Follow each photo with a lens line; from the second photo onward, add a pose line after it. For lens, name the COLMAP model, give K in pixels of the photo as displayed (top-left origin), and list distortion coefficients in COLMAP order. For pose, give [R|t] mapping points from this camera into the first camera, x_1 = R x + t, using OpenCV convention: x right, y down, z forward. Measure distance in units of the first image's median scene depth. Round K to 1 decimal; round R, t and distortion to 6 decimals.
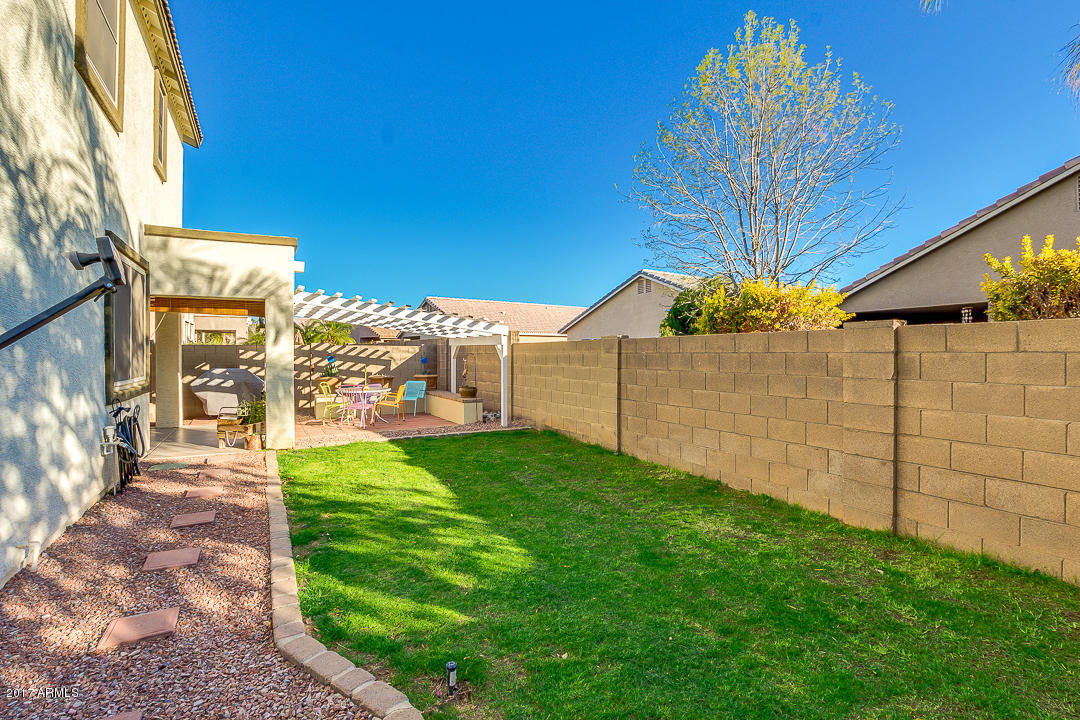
lens RADIAL K [[501.8, 0, 513.5], [0, 501.8, 368.7], [0, 0, 1]] dist [-0.023819, 0.000153]
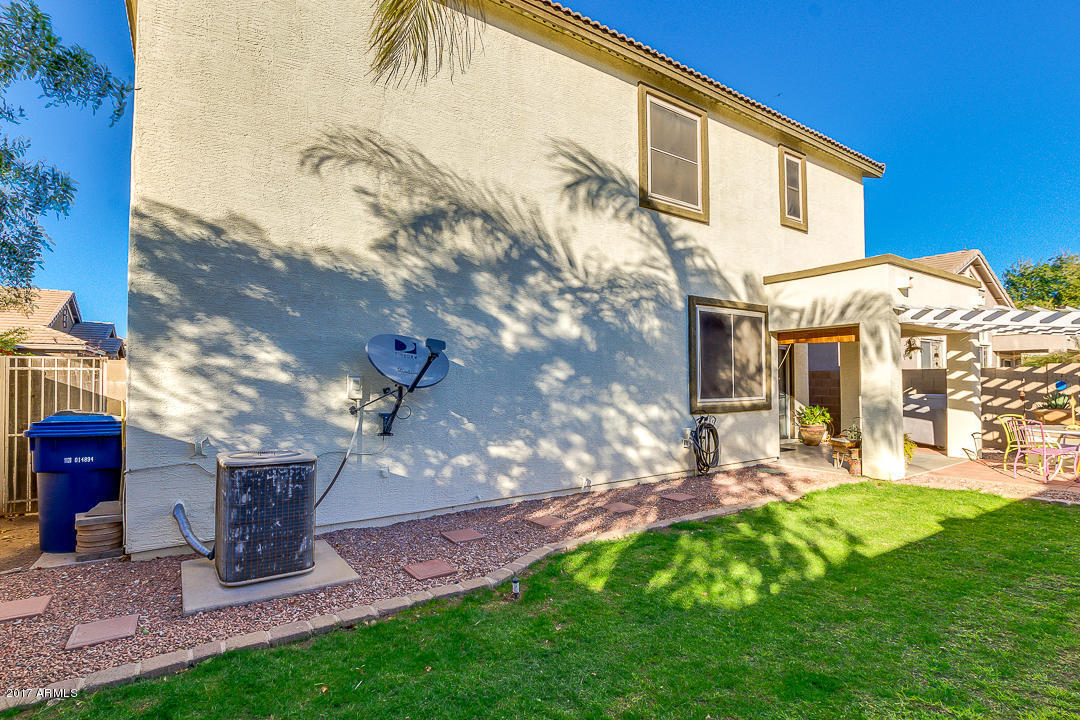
lens RADIAL K [[501.8, 0, 540.1], [0, 501.8, 365.6], [0, 0, 1]] dist [-0.023819, 0.000153]
pose [[0.114171, -0.024906, -0.993149, 0.690302], [-0.027322, 0.999229, -0.028199, -0.018728], [0.993085, 0.030354, 0.113403, 0.405981]]
